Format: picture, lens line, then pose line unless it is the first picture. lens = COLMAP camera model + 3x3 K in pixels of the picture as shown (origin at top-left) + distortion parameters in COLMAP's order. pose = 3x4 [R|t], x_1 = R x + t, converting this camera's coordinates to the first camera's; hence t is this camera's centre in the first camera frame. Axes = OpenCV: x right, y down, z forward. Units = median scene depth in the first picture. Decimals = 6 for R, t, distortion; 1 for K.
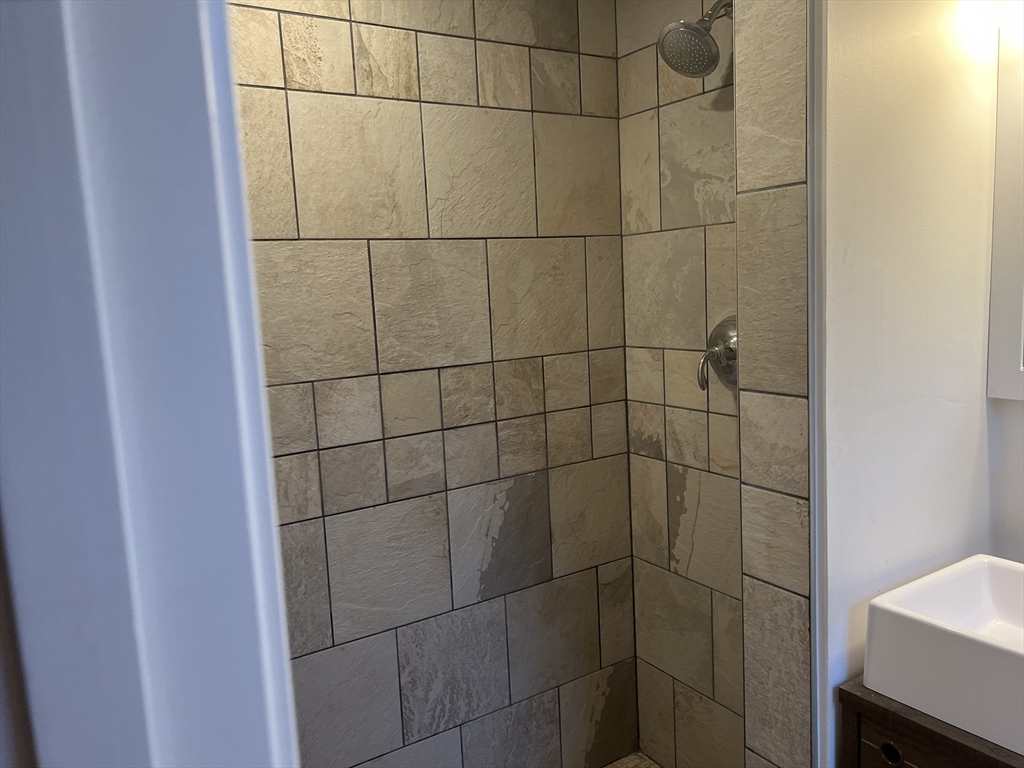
lens RADIAL K [[773.5, 0, 511.1], [0, 773.5, 382.2], [0, 0, 1]] dist [0.050956, -0.059959]
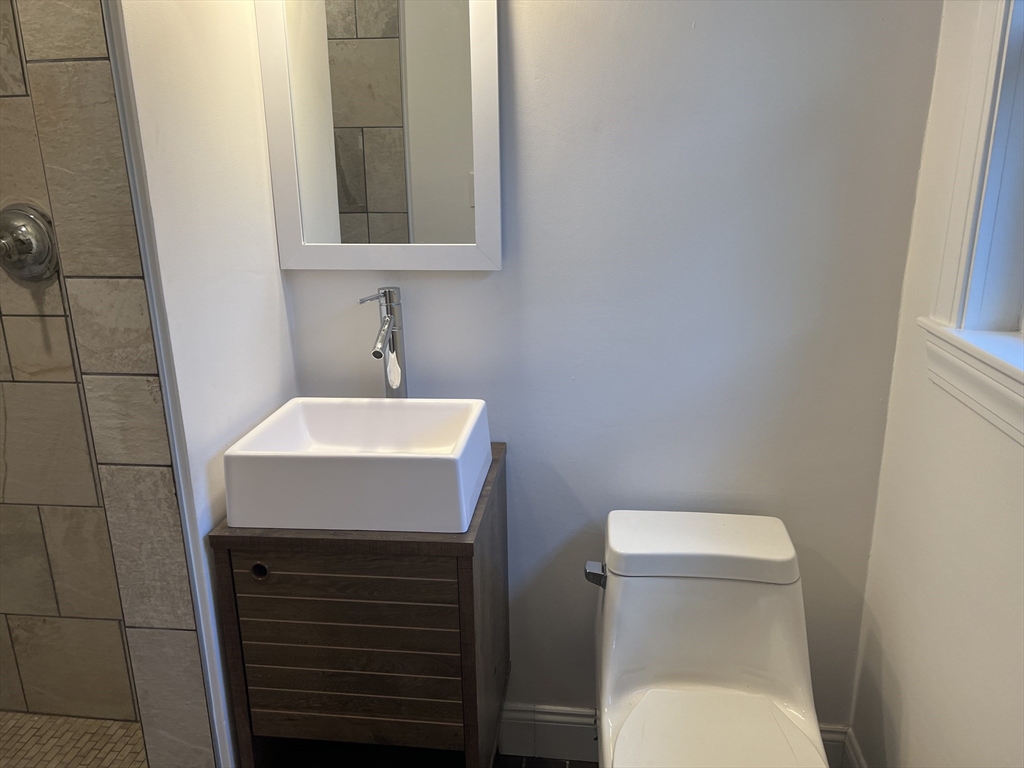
lens RADIAL K [[773.5, 0, 511.8], [0, 773.5, 381.6], [0, 0, 1]] dist [0.050956, -0.059959]
pose [[0.628942, -0.185090, 0.755098, -0.112011], [0.086766, 0.981891, 0.168411, 0.021576], [-0.772595, -0.040404, 0.633612, -0.039765]]
